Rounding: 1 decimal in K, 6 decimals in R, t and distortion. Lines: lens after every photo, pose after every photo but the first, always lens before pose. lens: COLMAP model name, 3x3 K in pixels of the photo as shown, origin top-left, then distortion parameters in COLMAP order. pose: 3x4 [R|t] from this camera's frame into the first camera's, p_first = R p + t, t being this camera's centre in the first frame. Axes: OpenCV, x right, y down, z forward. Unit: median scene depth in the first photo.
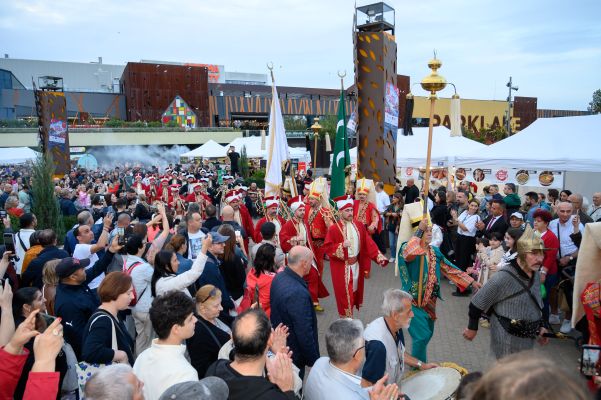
lens RADIAL K [[418.0, 0, 302.1], [0, 418.0, 207.3], [0, 0, 1]] dist [-0.018354, 0.000953]
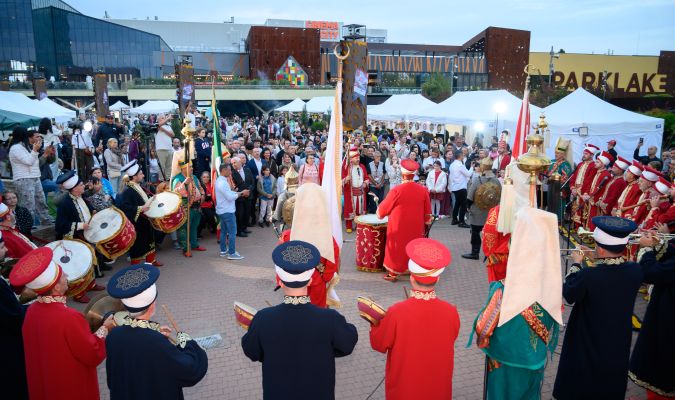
lens RADIAL K [[450.5, 0, 333.5], [0, 450.5, 181.4], [0, 0, 1]] dist [-0.021971, 0.010239]
pose [[0.972059, 0.057239, -0.227653, 0.105056], [-0.049817, 0.998027, 0.038217, 0.017399], [0.229391, -0.025808, 0.972992, -0.158294]]
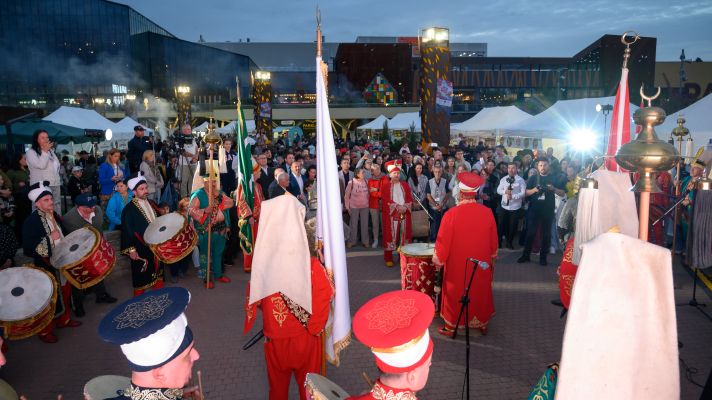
lens RADIAL K [[476.4, 0, 347.6], [0, 476.4, 176.7], [0, 0, 1]] dist [-0.018713, -0.001247]
pose [[0.917962, 0.051563, -0.393303, 0.112366], [-0.062568, 0.997925, -0.015202, 0.019029], [0.391703, 0.038563, 0.919283, -0.131496]]
